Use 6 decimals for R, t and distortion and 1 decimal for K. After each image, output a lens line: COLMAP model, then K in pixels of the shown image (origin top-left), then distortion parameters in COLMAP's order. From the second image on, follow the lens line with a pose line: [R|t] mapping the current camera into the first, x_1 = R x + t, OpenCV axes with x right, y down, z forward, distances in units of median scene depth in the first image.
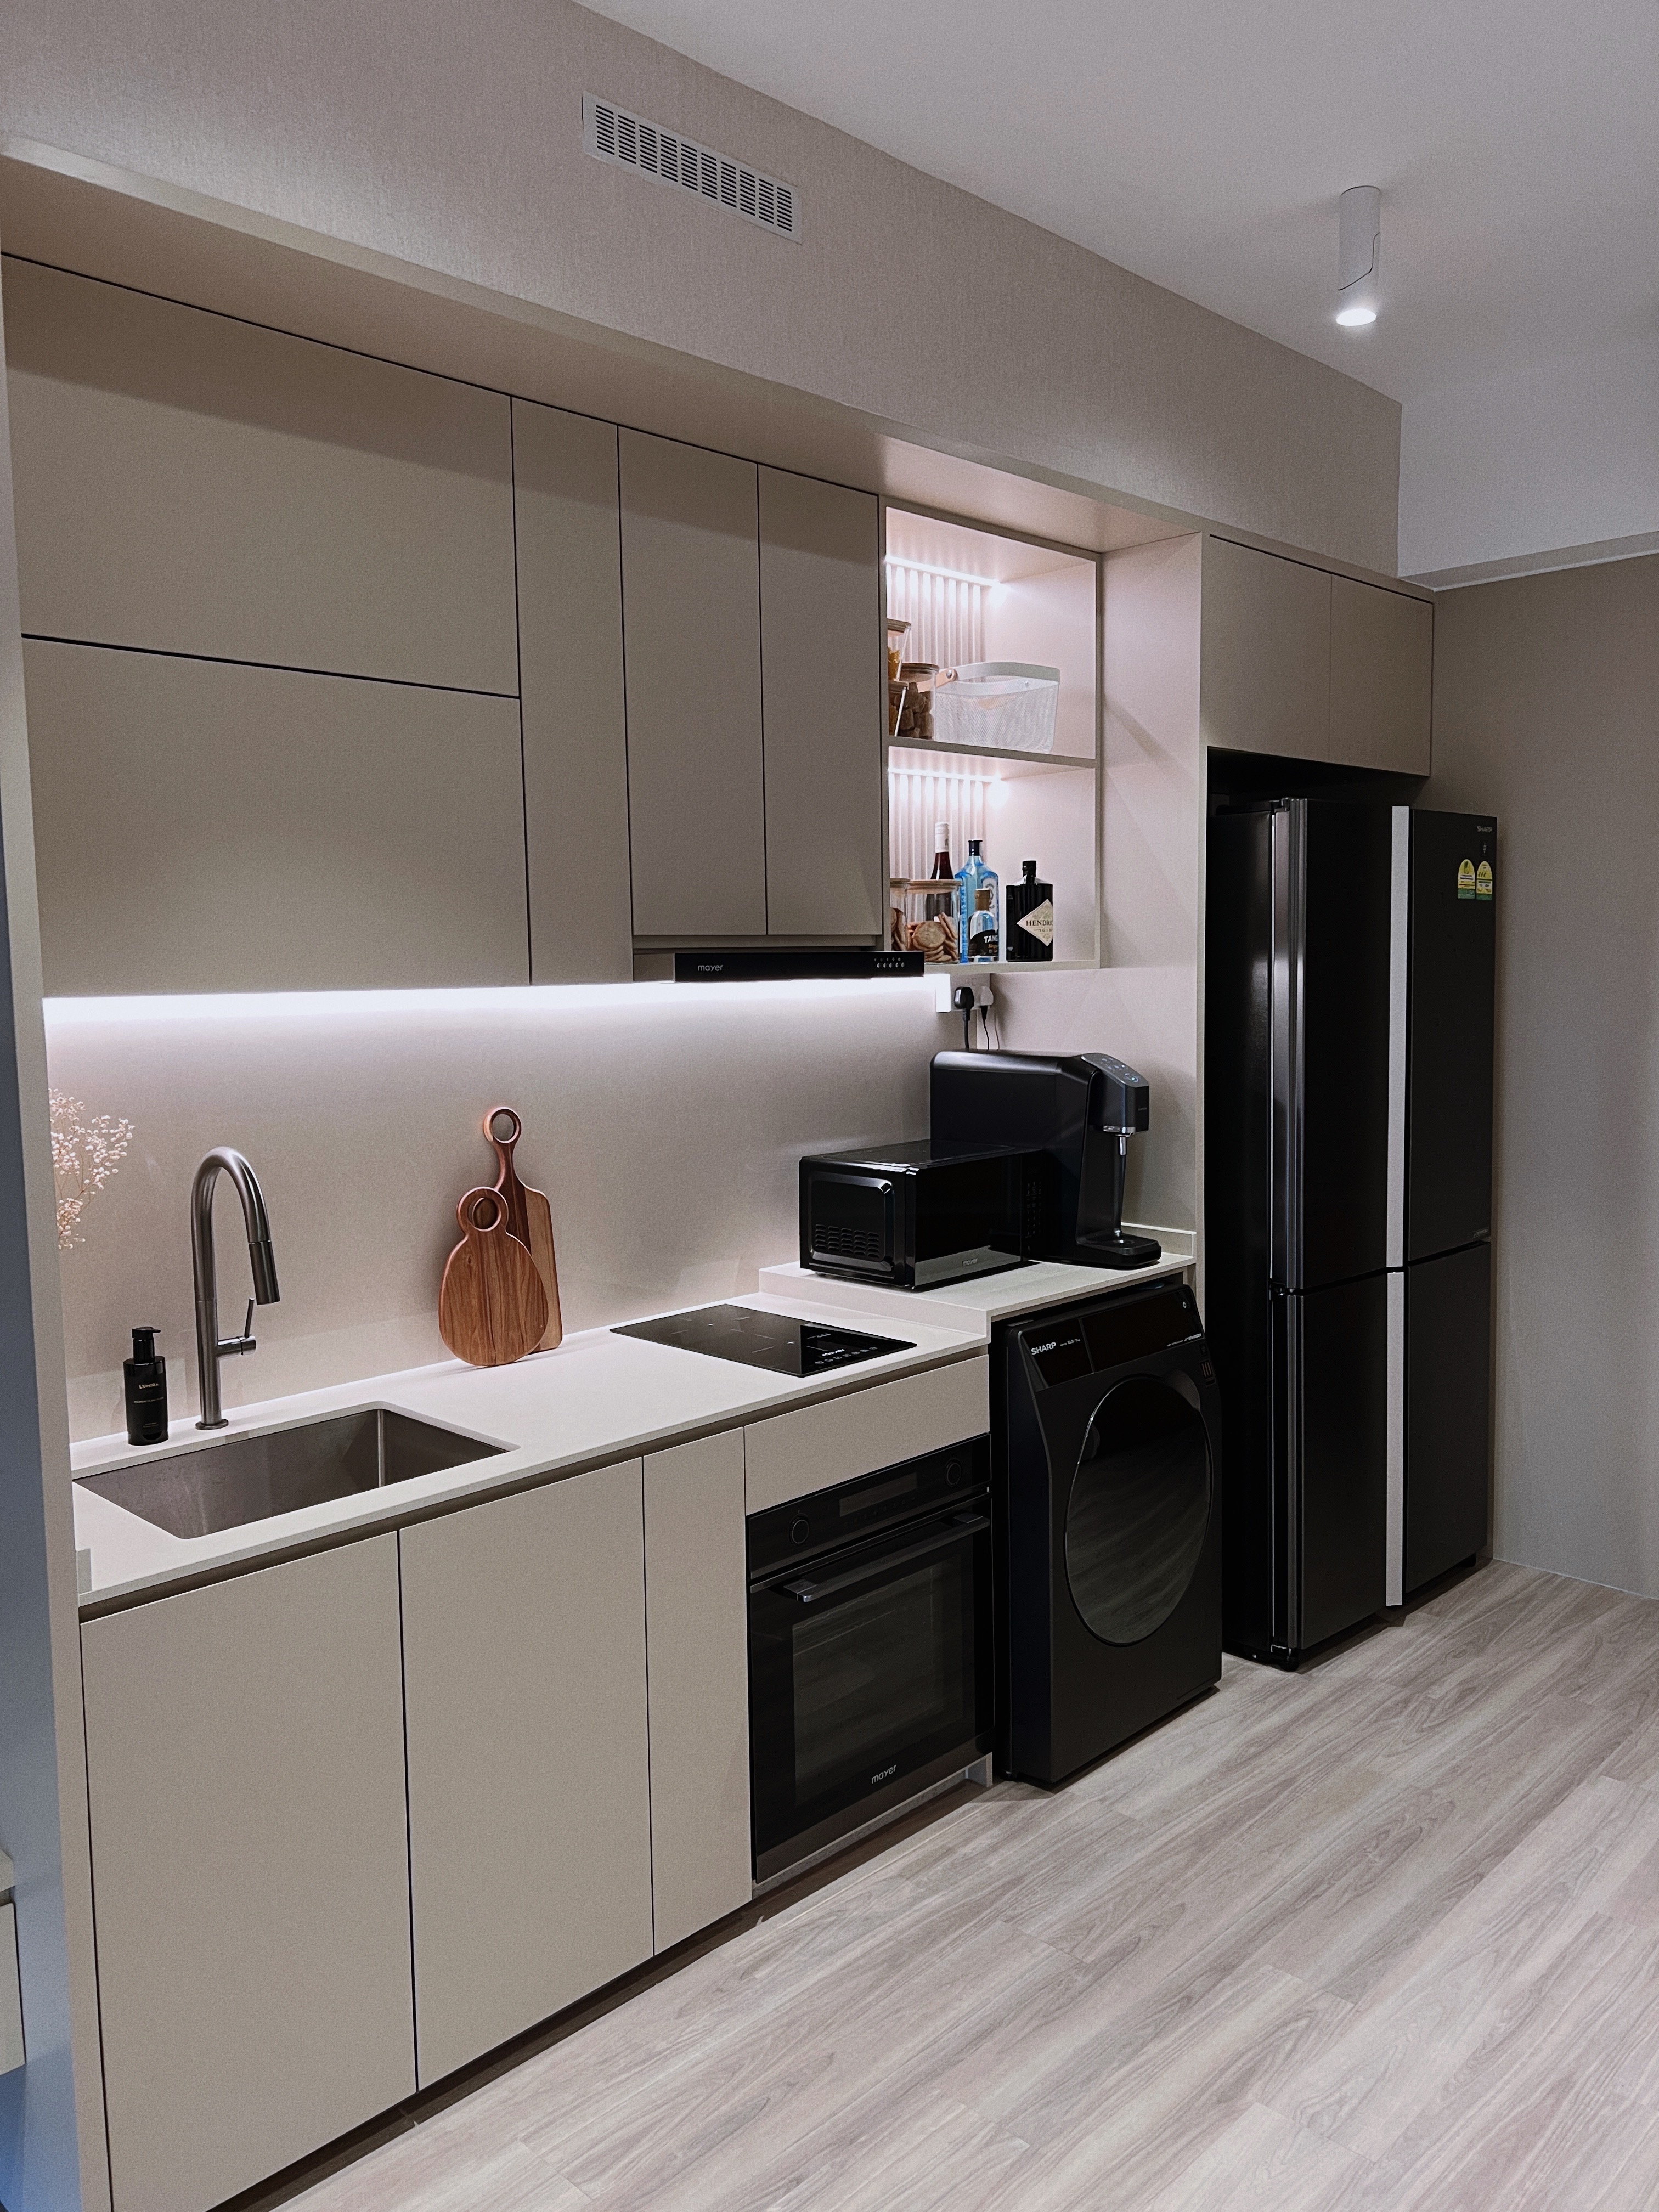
lens RADIAL K [[1641.4, 0, 832.2], [0, 1641.4, 1106.4], [0, 0, 1]] dist [0.067711, -0.077626]
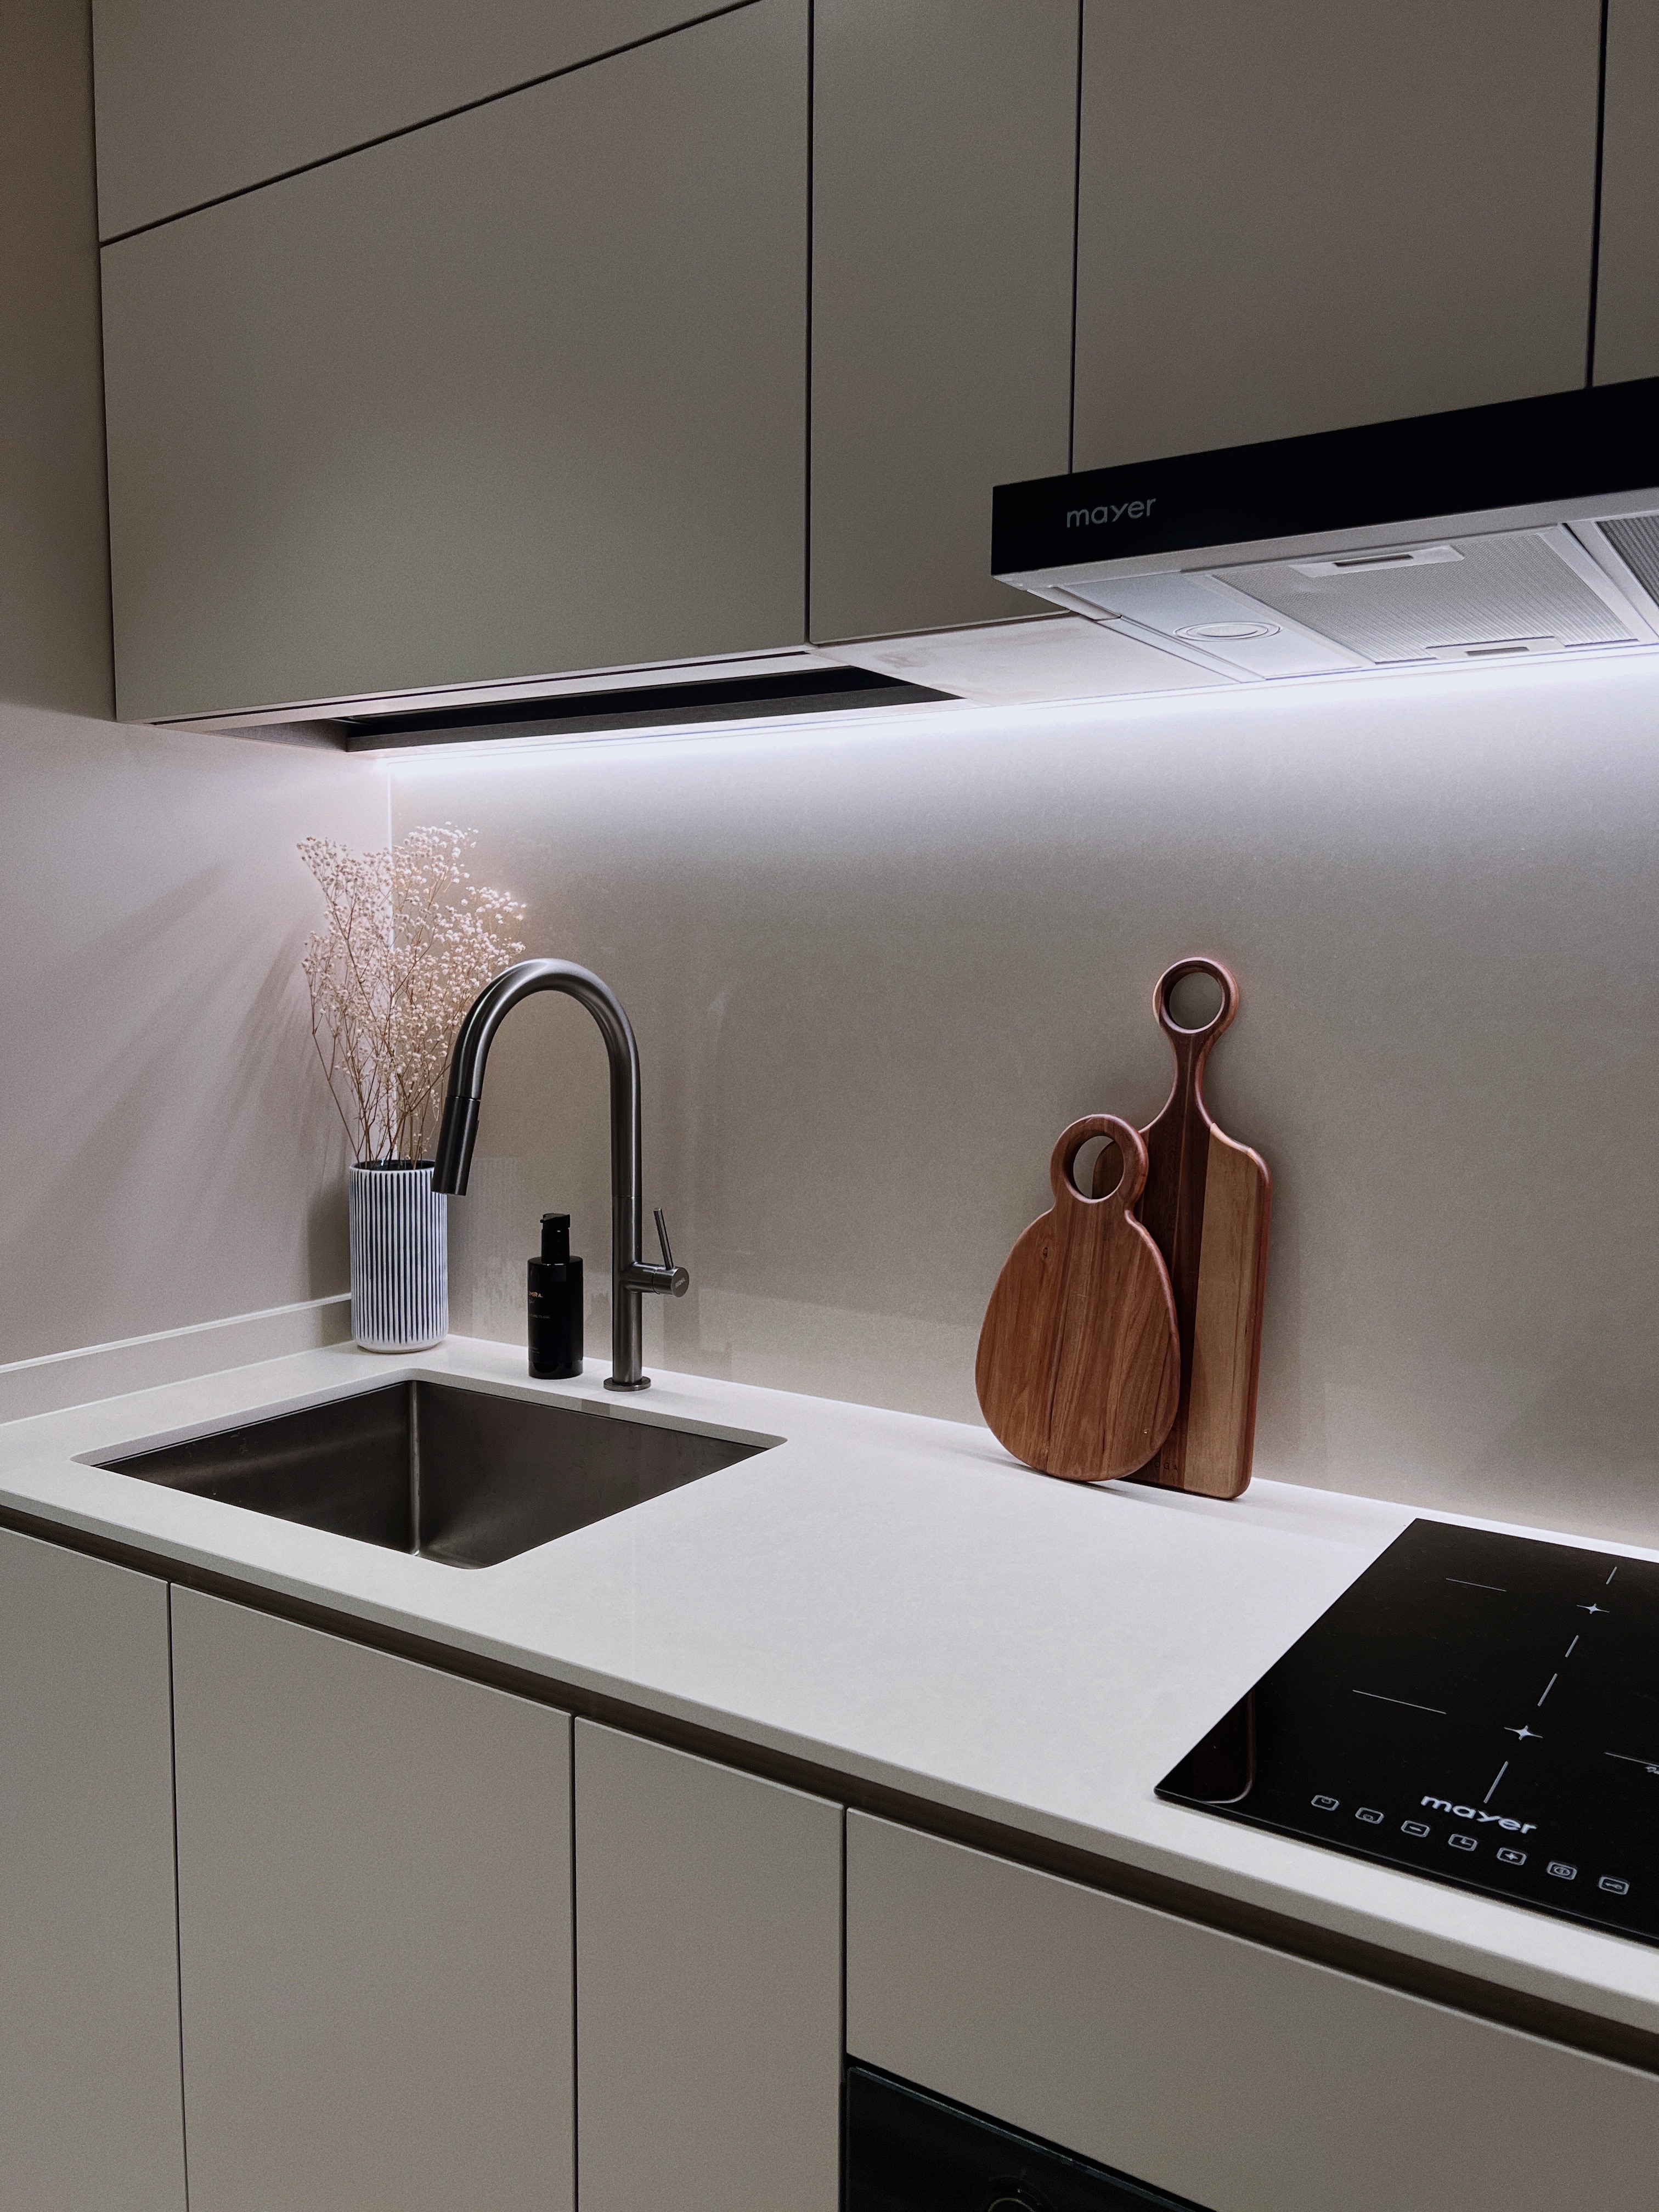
lens RADIAL K [[1641.4, 0, 839.2], [0, 1641.4, 1120.1], [0, 0, 1]] dist [0.067711, -0.077626]
pose [[0.204798, 0.112607, -0.972305, 0.267129], [-0.101685, 0.990433, 0.093288, 0.014510], [0.973508, 0.079763, 0.214289, 0.888310]]
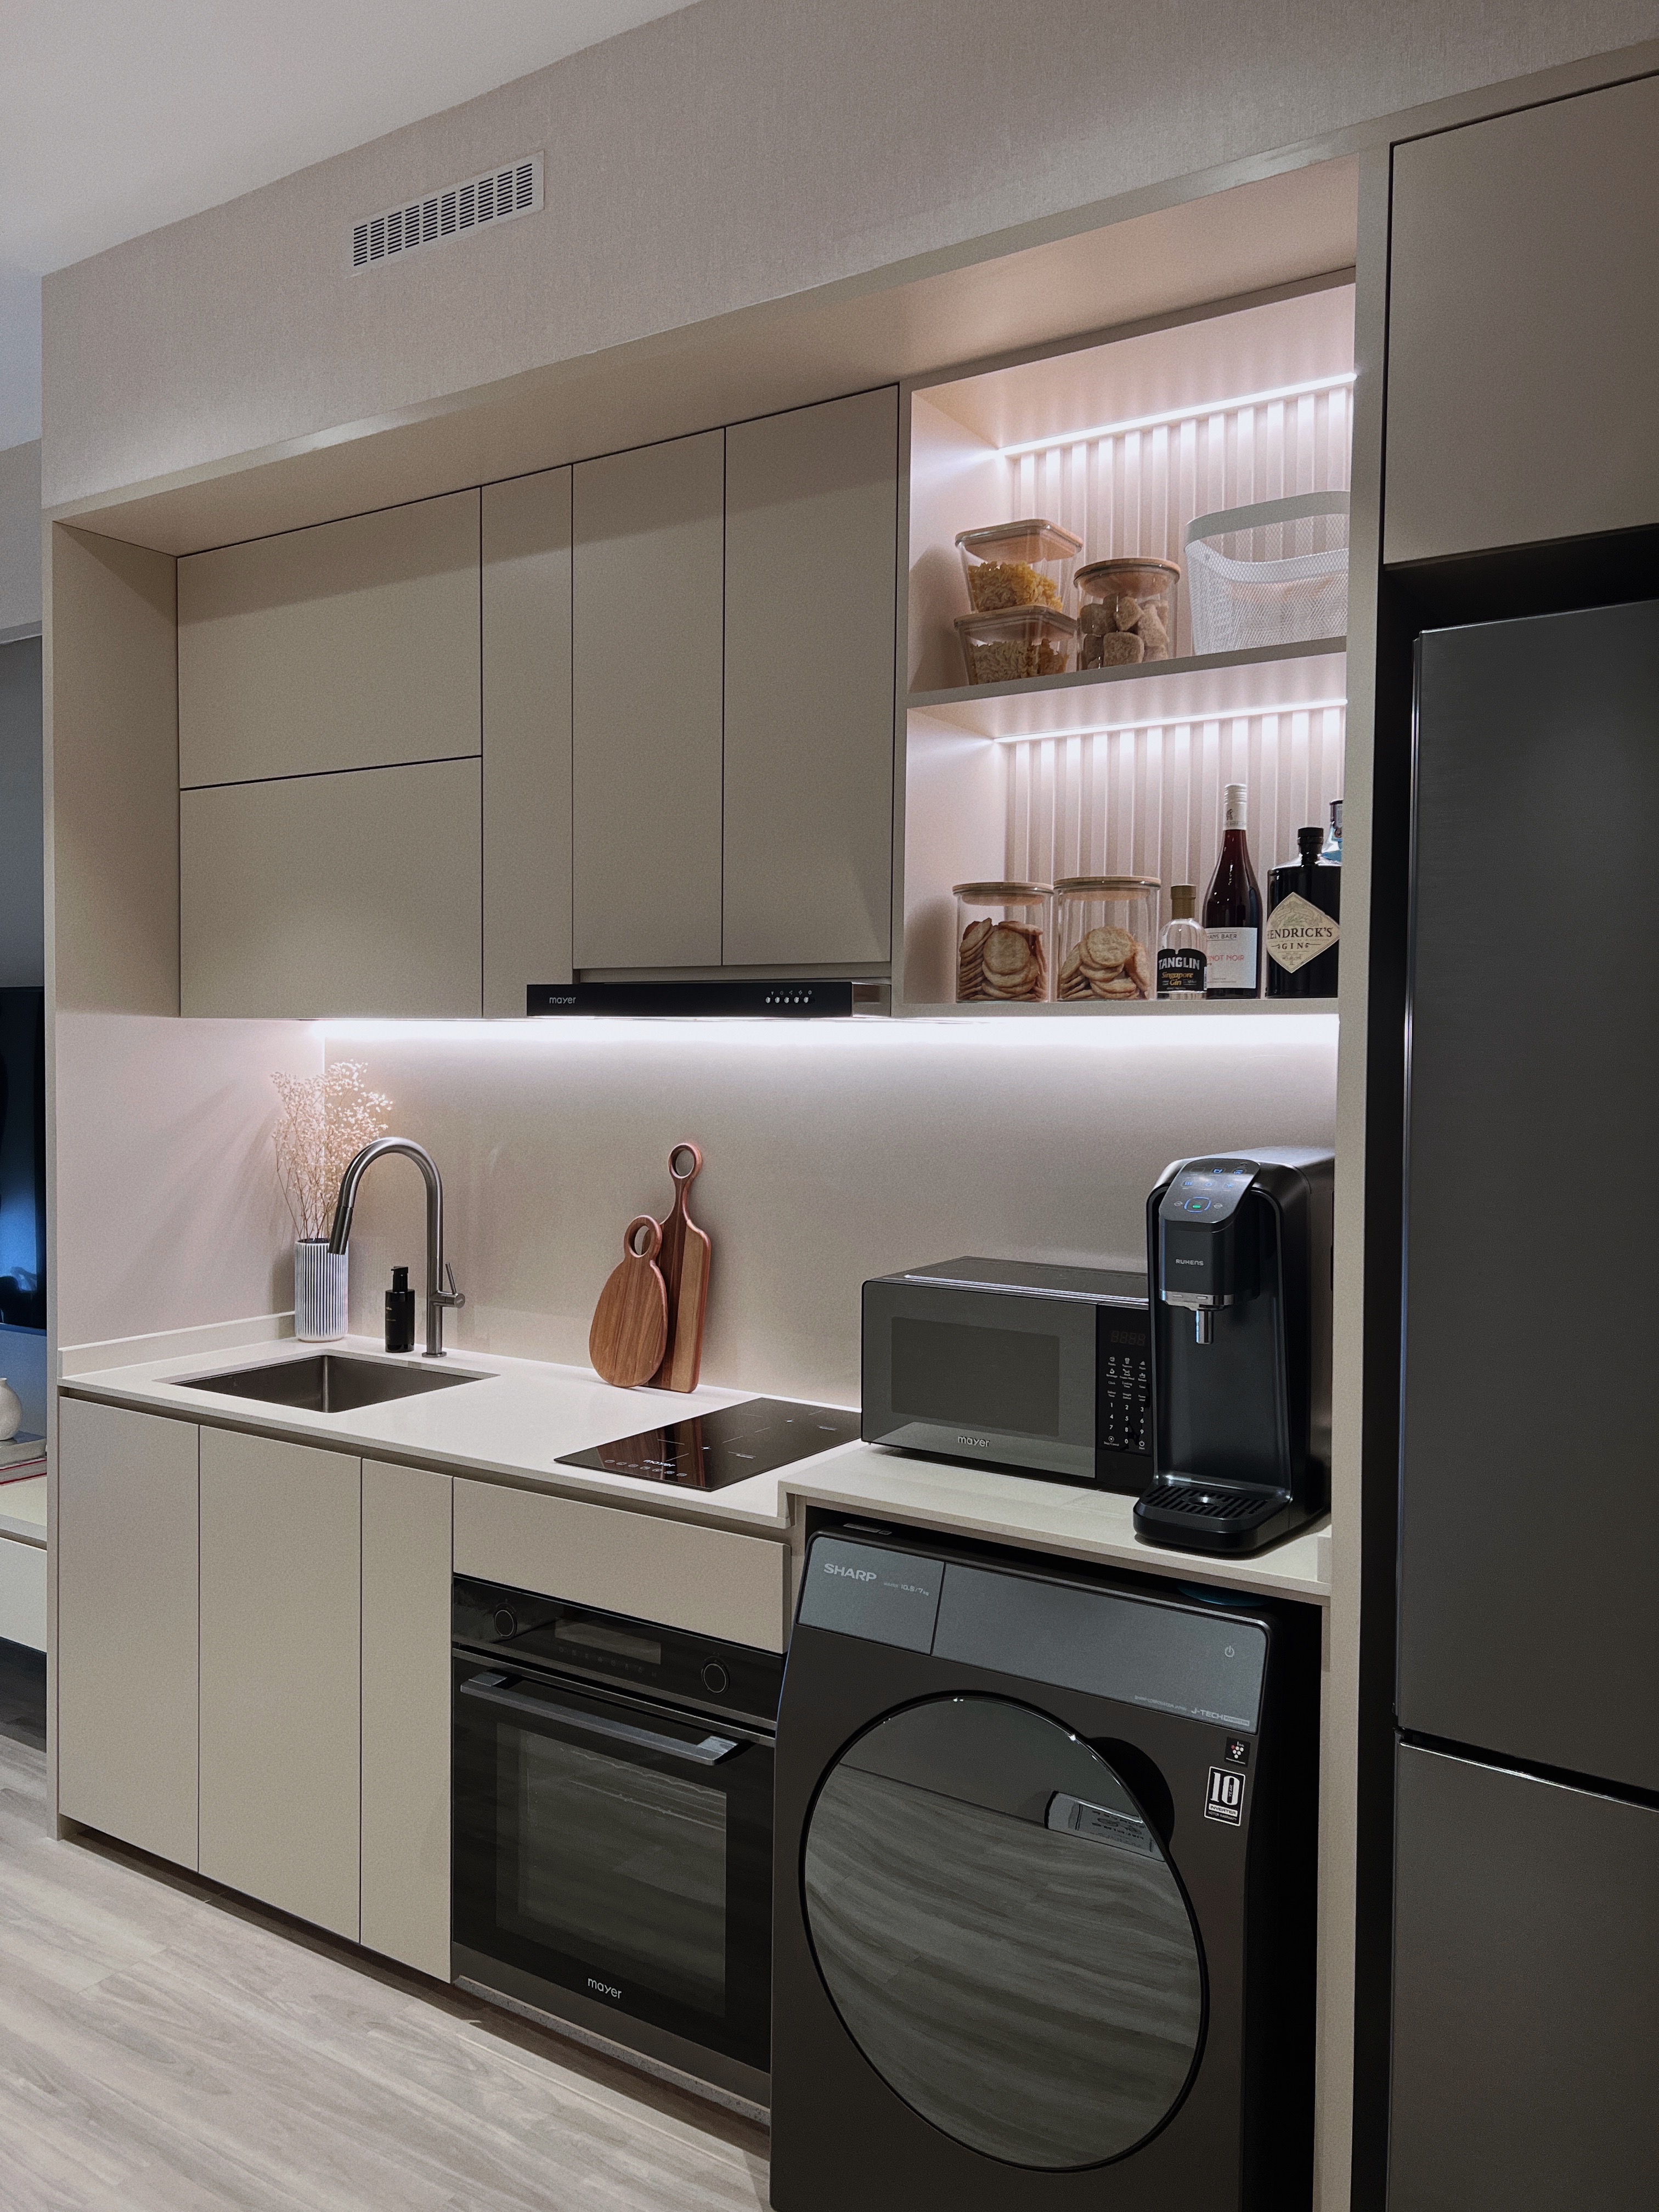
lens RADIAL K [[1641.4, 0, 822.8], [0, 1641.4, 1105.6], [0, 0, 1]] dist [0.067711, -0.077626]
pose [[0.197557, 0.052499, -0.978885, 0.894375], [-0.103104, 0.994139, 0.032509, -0.071136], [0.974854, 0.094505, 0.201812, 0.969437]]
